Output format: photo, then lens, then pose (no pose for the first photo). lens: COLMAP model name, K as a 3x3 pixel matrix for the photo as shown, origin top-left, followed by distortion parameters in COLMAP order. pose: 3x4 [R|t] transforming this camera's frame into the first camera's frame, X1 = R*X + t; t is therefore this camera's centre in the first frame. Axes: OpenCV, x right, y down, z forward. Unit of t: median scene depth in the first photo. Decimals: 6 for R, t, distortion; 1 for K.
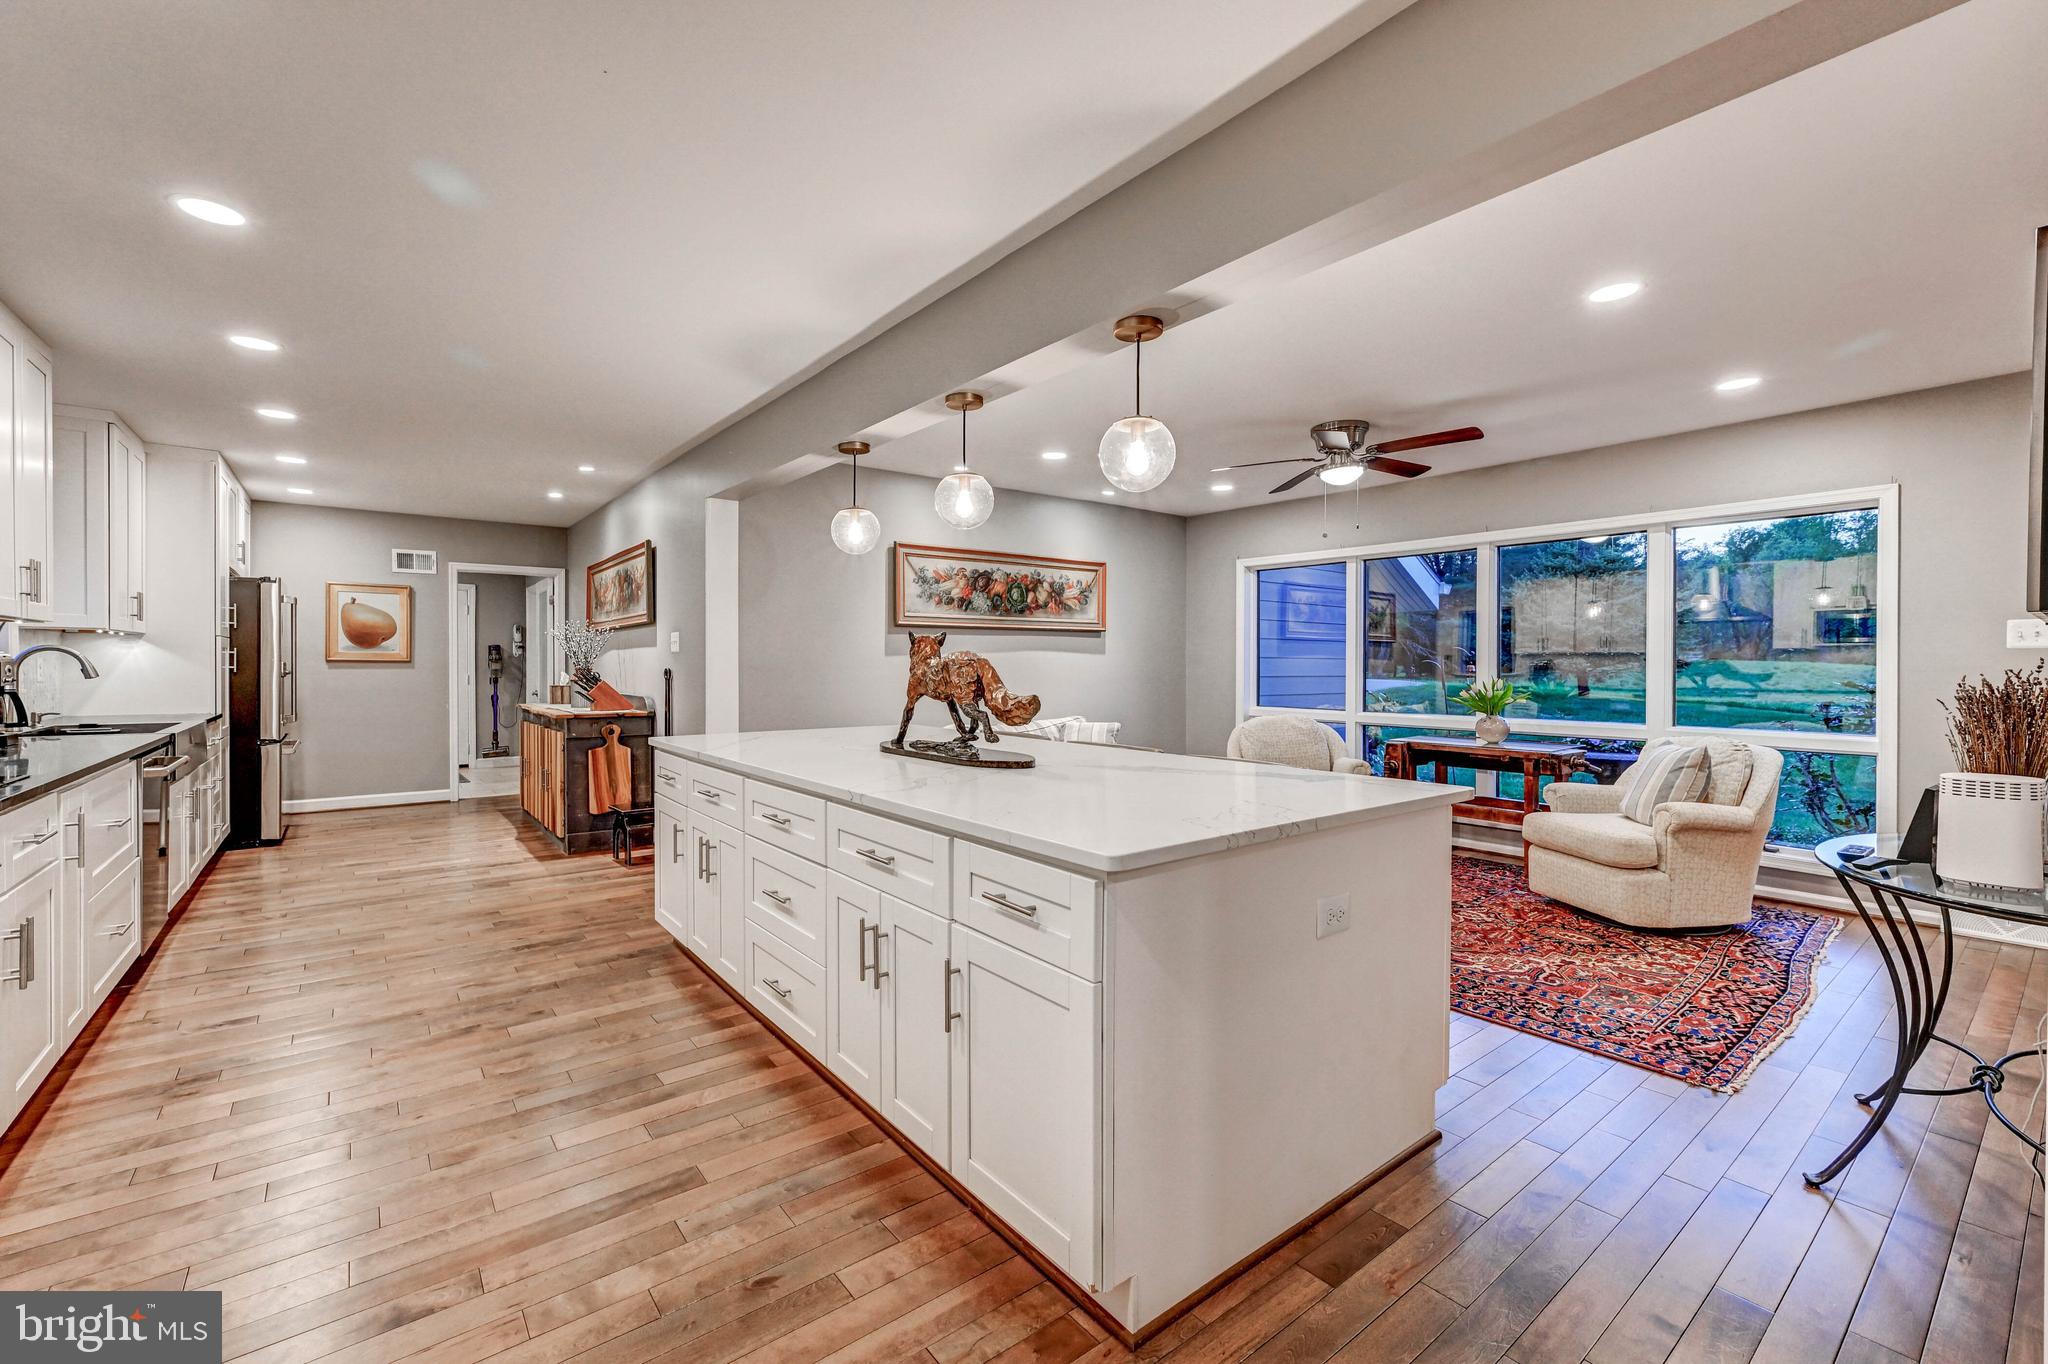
lens RADIAL K [[845.0, 0, 1021.1], [0, 845.0, 672.0], [0, 0, 1]] dist [0.001675, 0.000196]
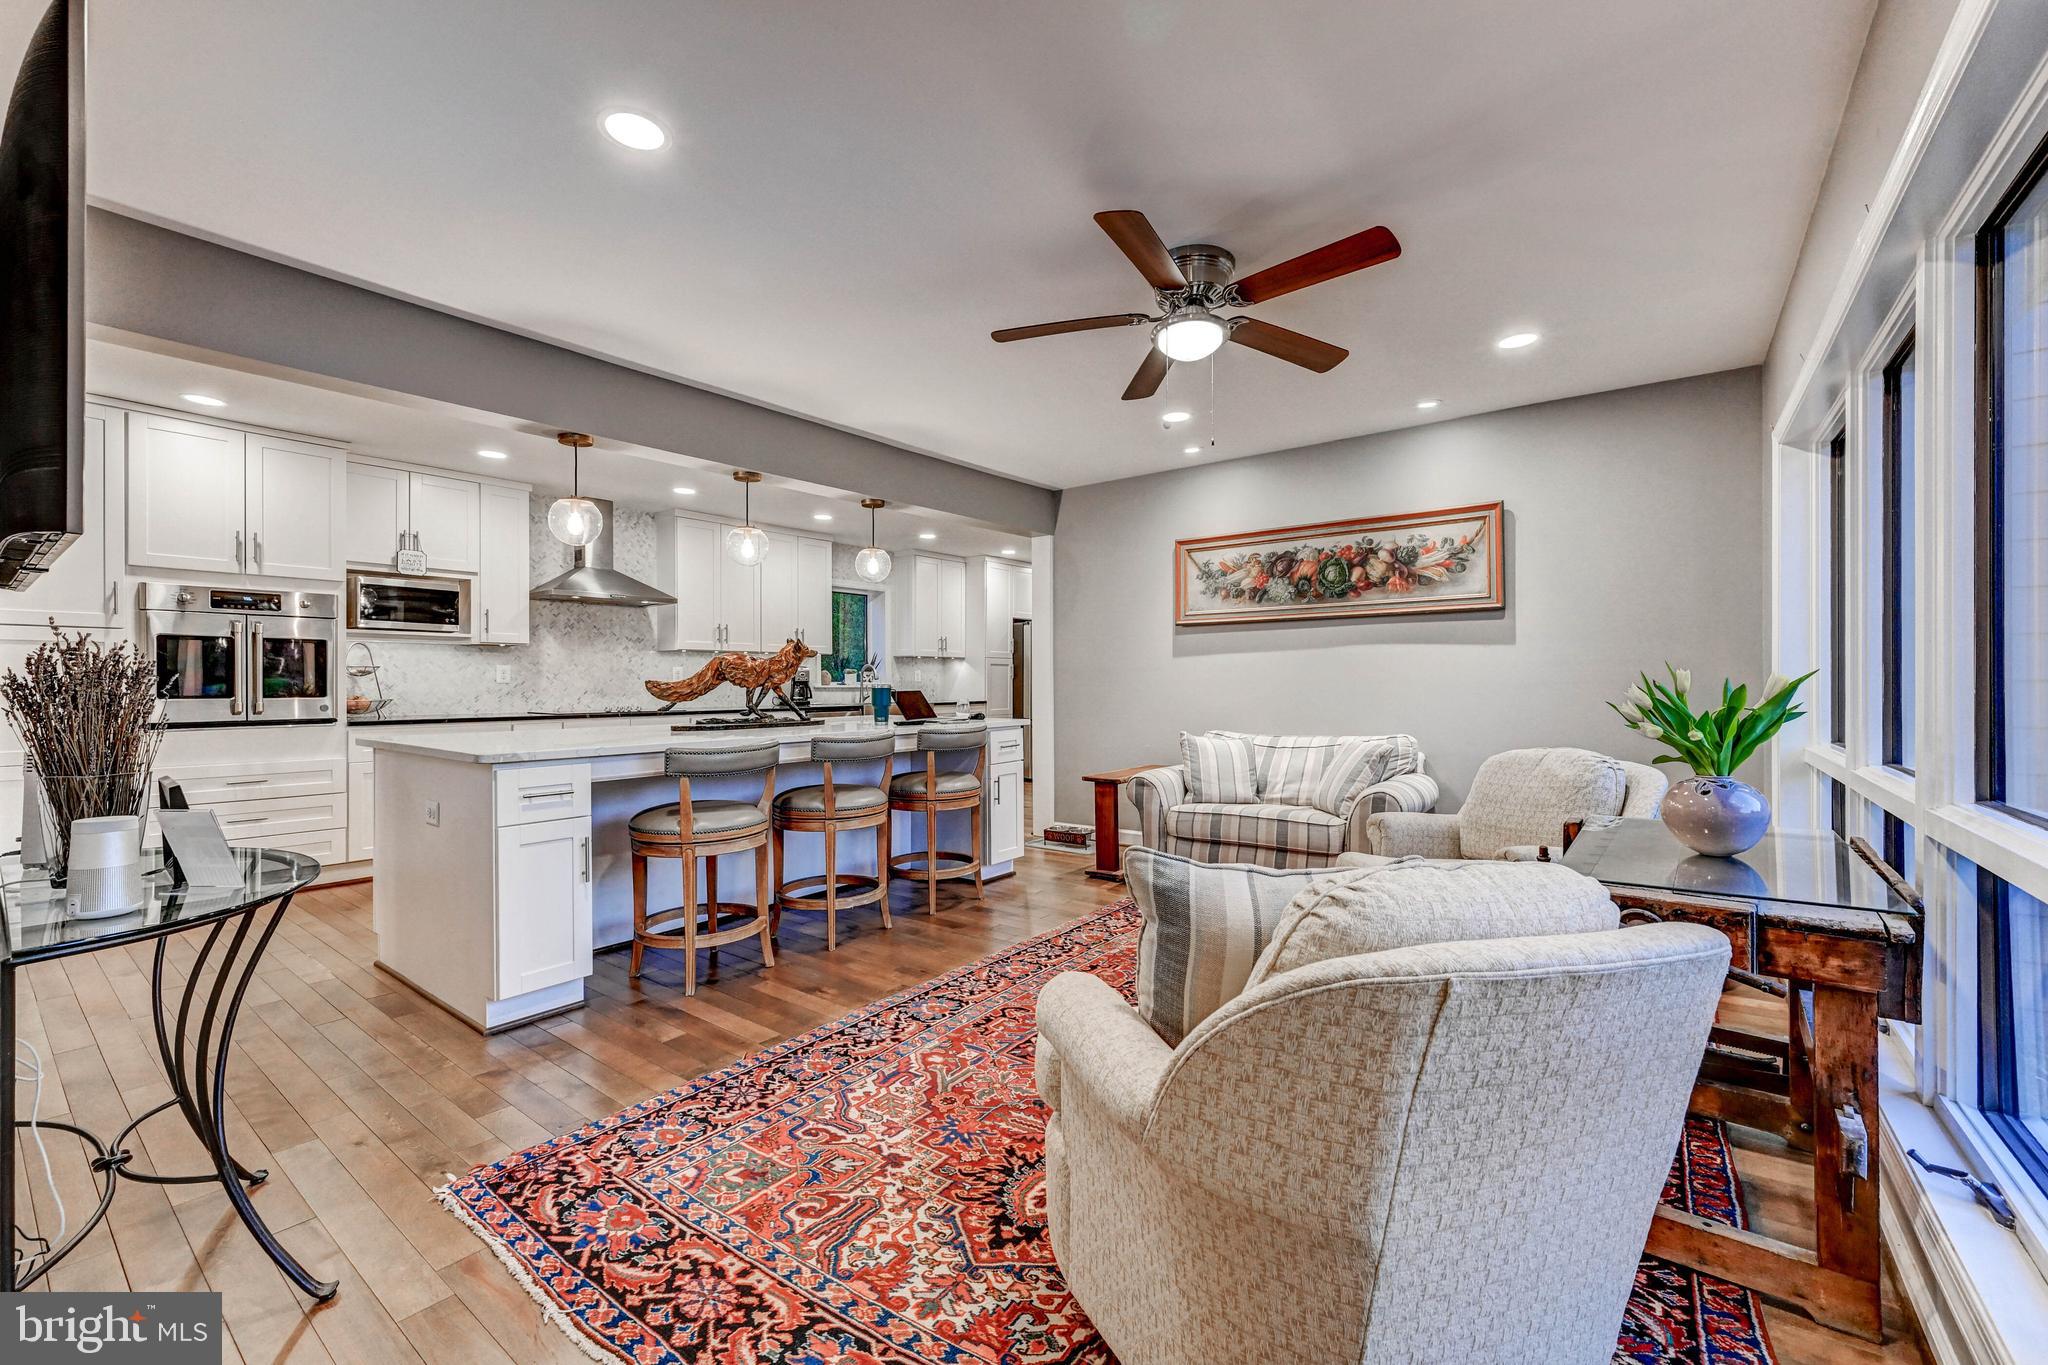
lens RADIAL K [[845.0, 0, 1021.7], [0, 845.0, 680.7], [0, 0, 1]] dist [0.001675, 0.000196]
pose [[0.248775, -0.001567, -0.968560, 0.714494], [-0.003326, 0.999991, -0.002472, 0.011163], [0.968556, 0.003837, 0.248767, 0.548151]]
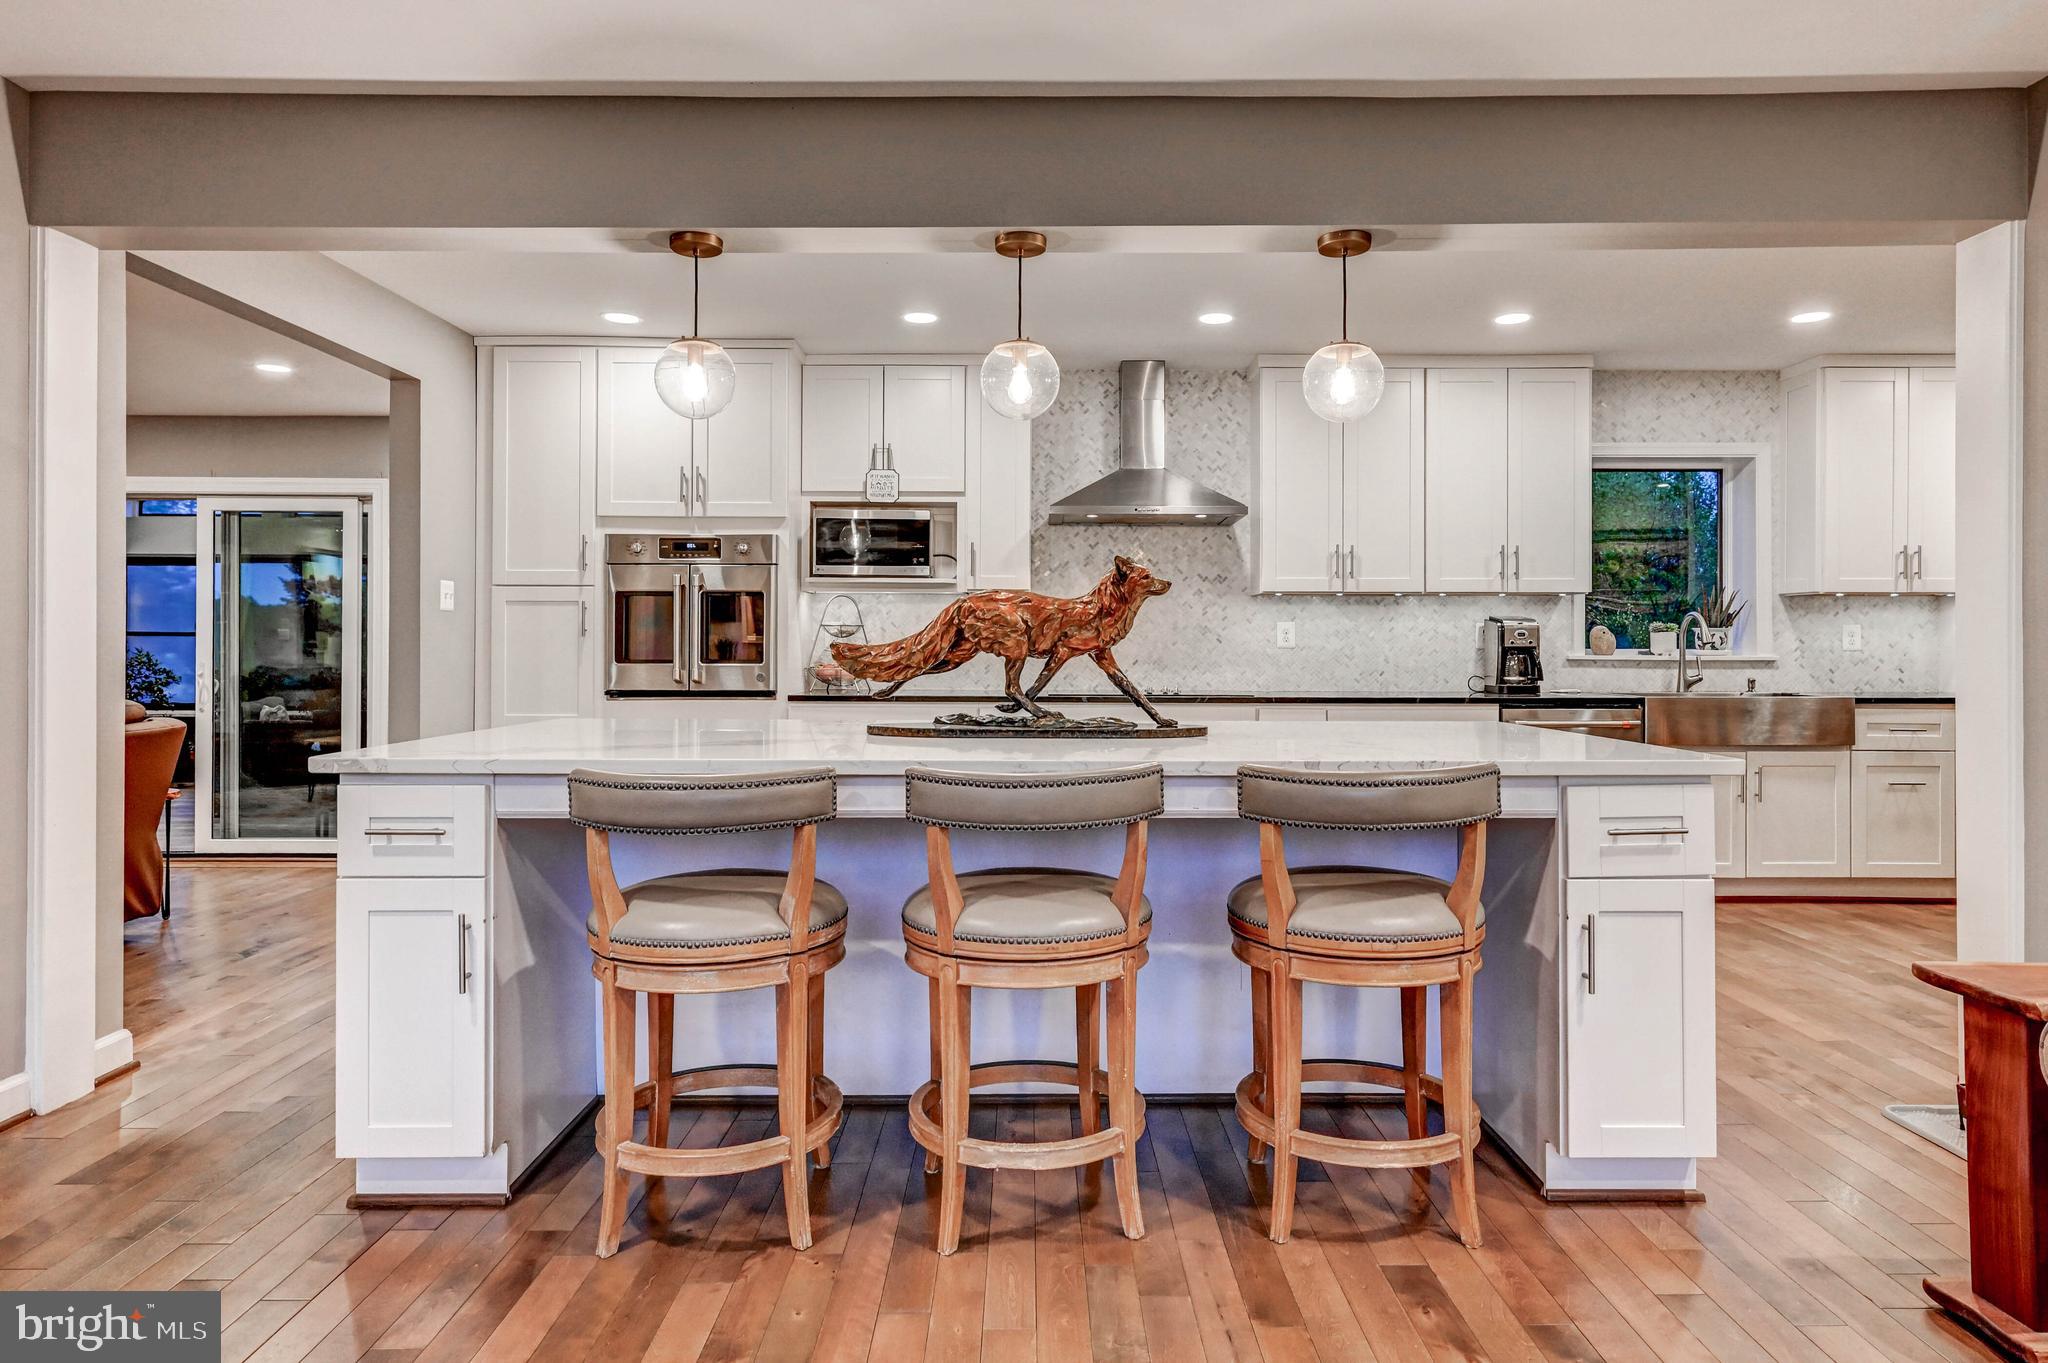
lens RADIAL K [[1211.5, 0, 1039.8], [0, 1211.5, 641.9], [0, 0, 1]] dist [0.016966, -0.001075]
pose [[-0.606550, -0.005554, -0.795026, 0.406089], [-0.007956, 0.999968, -0.000916, 0.010002], [0.795005, 0.005769, -0.606575, 0.803052]]
